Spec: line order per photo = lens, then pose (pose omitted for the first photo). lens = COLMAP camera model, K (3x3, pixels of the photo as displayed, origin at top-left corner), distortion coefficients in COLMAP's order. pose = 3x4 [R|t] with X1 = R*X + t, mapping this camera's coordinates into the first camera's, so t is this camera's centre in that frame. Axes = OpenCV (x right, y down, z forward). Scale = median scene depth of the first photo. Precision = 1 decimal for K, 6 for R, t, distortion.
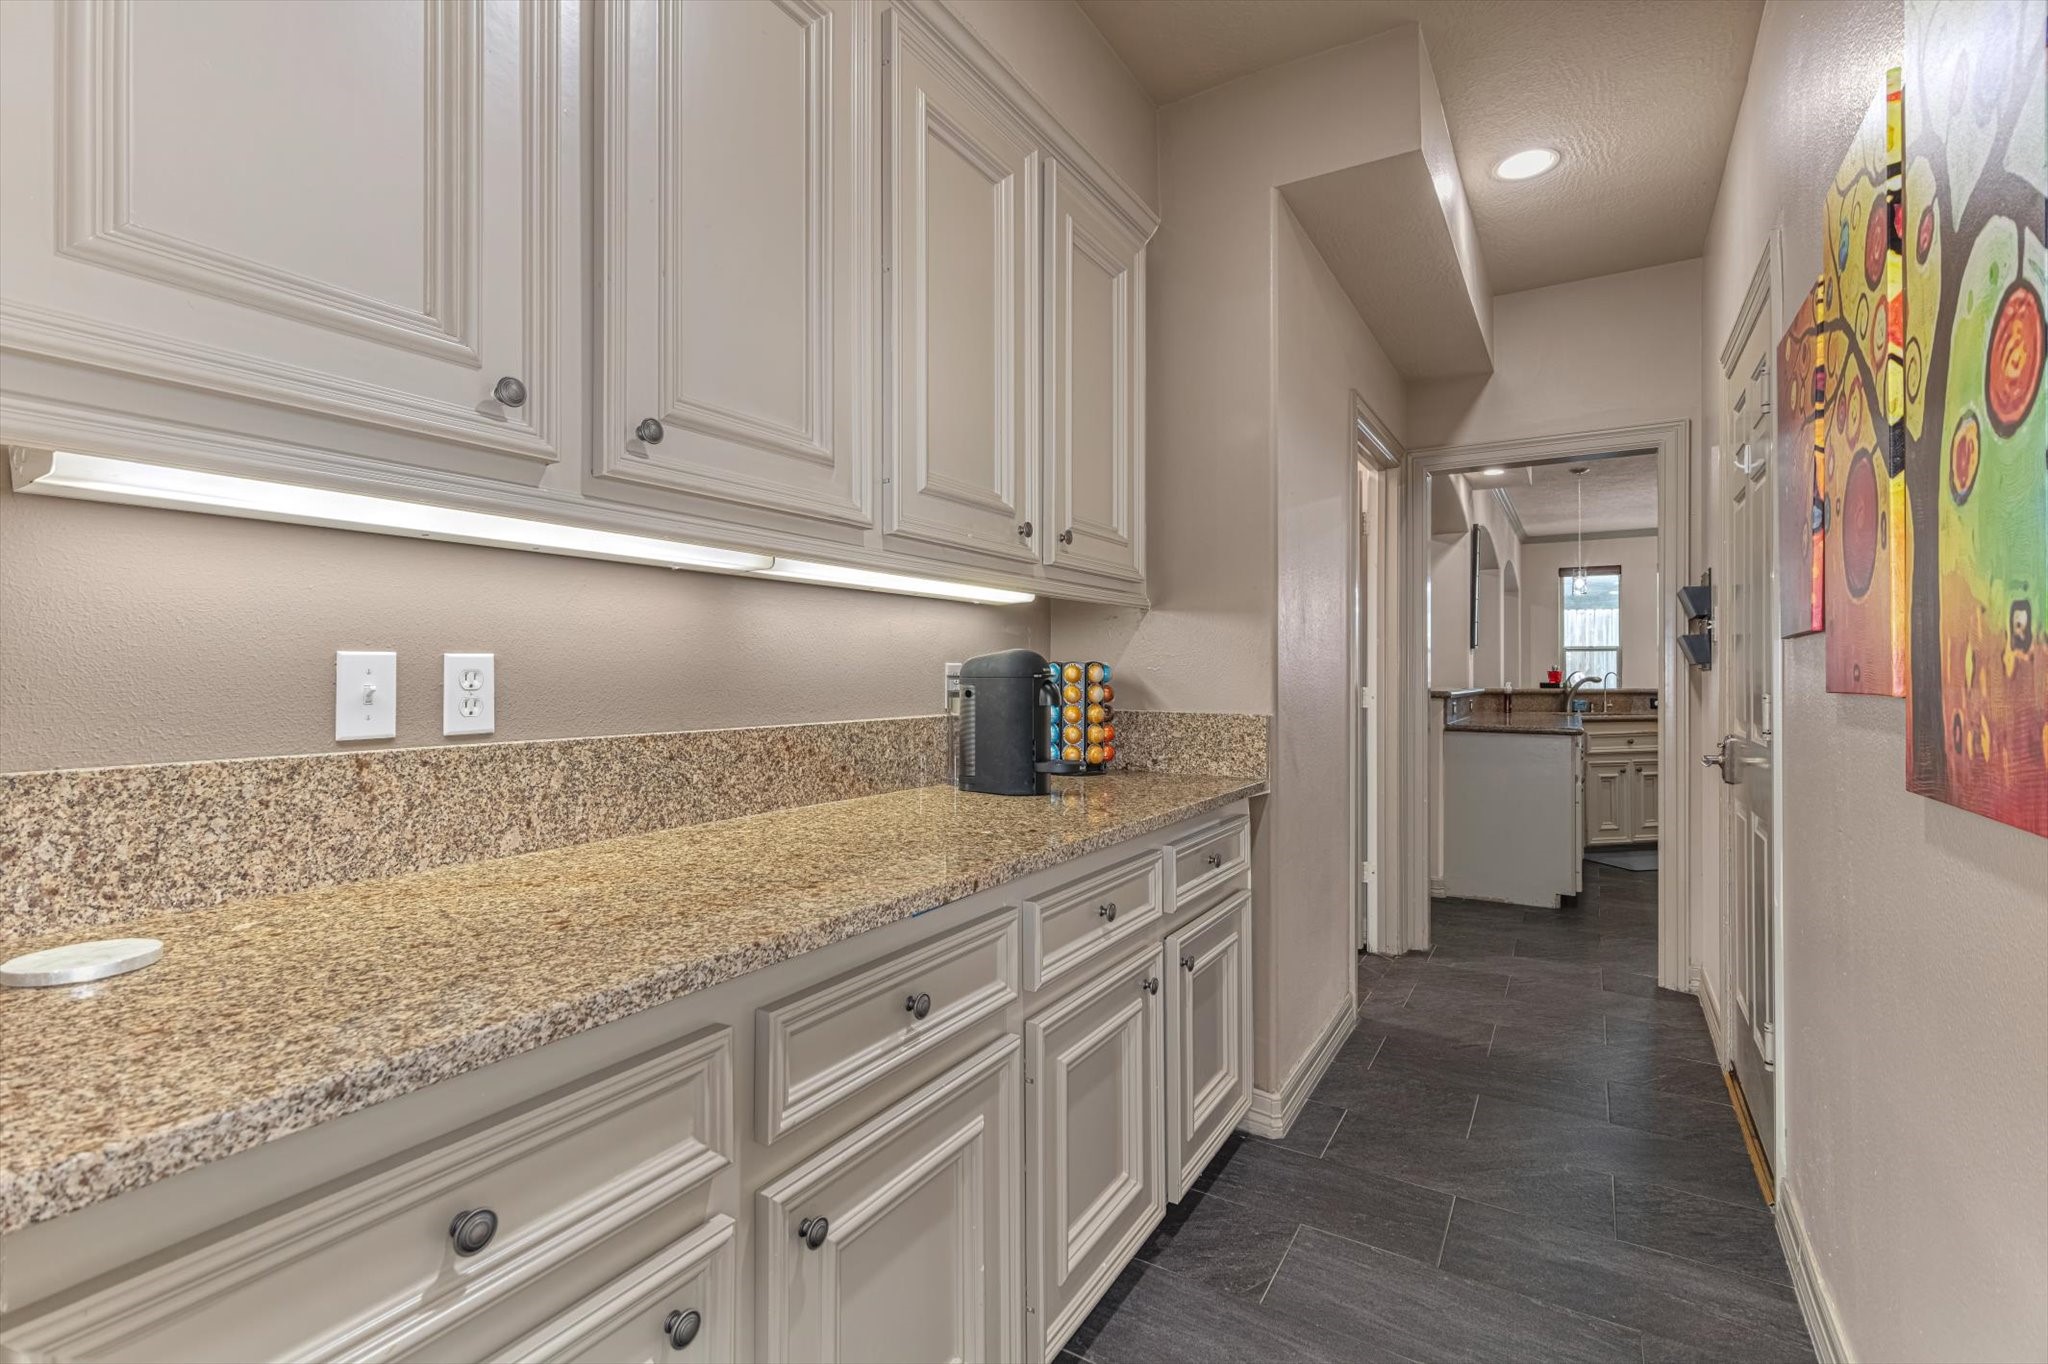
lens RADIAL K [[933.2, 0, 1010.5], [0, 933.2, 664.2], [0, 0, 1]] dist [0.012051, -0.001296]
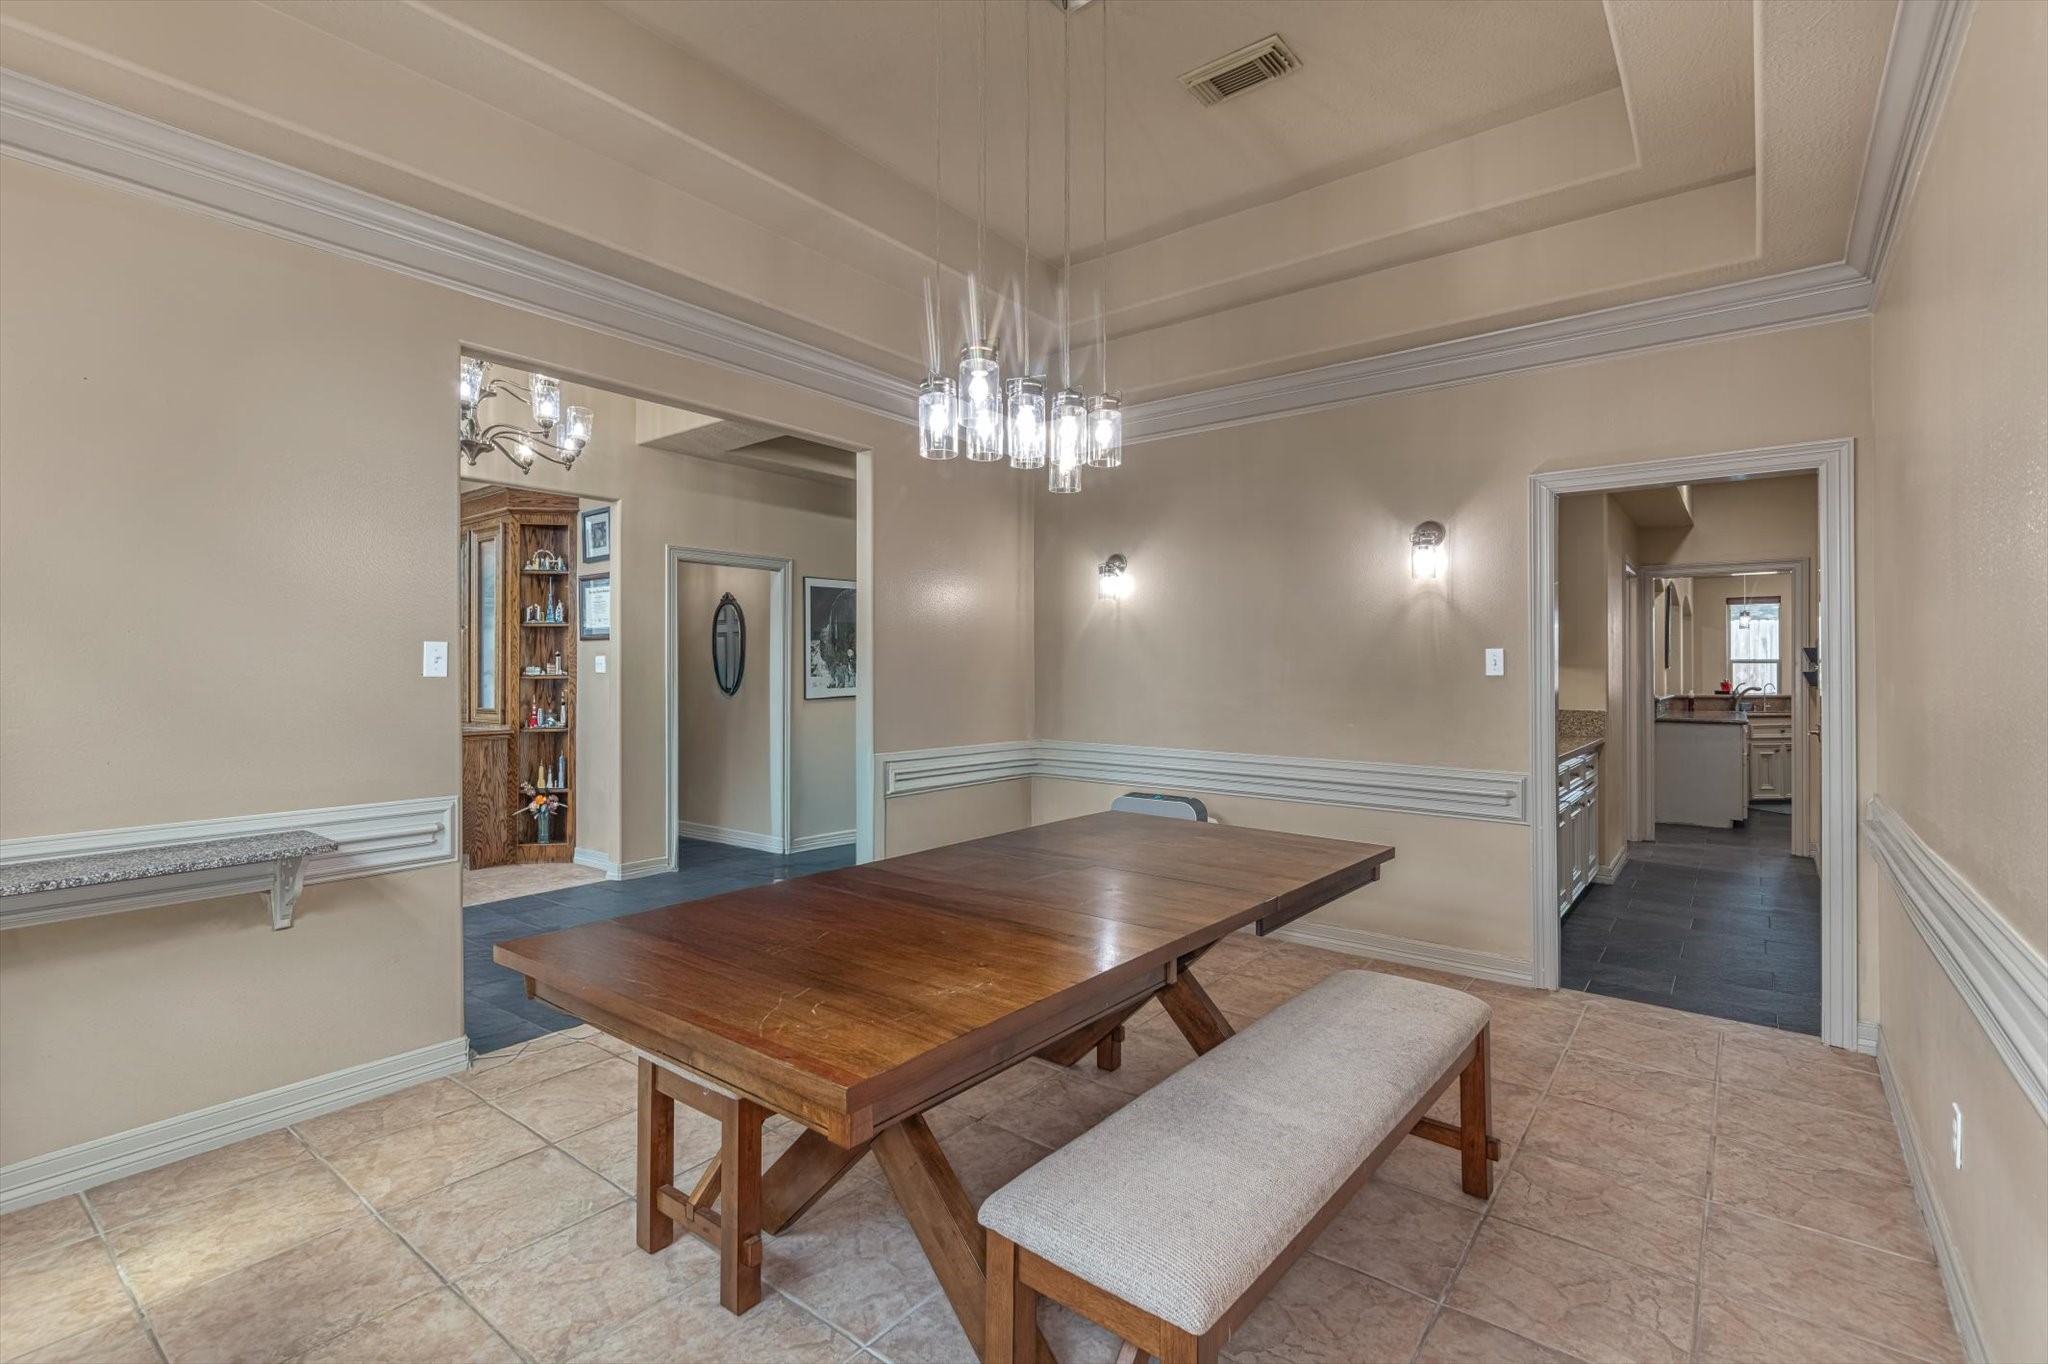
lens RADIAL K [[933.2, 0, 1019.3], [0, 933.2, 673.3], [0, 0, 1]] dist [0.012051, -0.001296]
pose [[0.993865, -0.003243, -0.110555, -0.341557], [0.004104, 0.999963, 0.007567, -0.022797], [0.110527, -0.007974, 0.993841, -0.557163]]
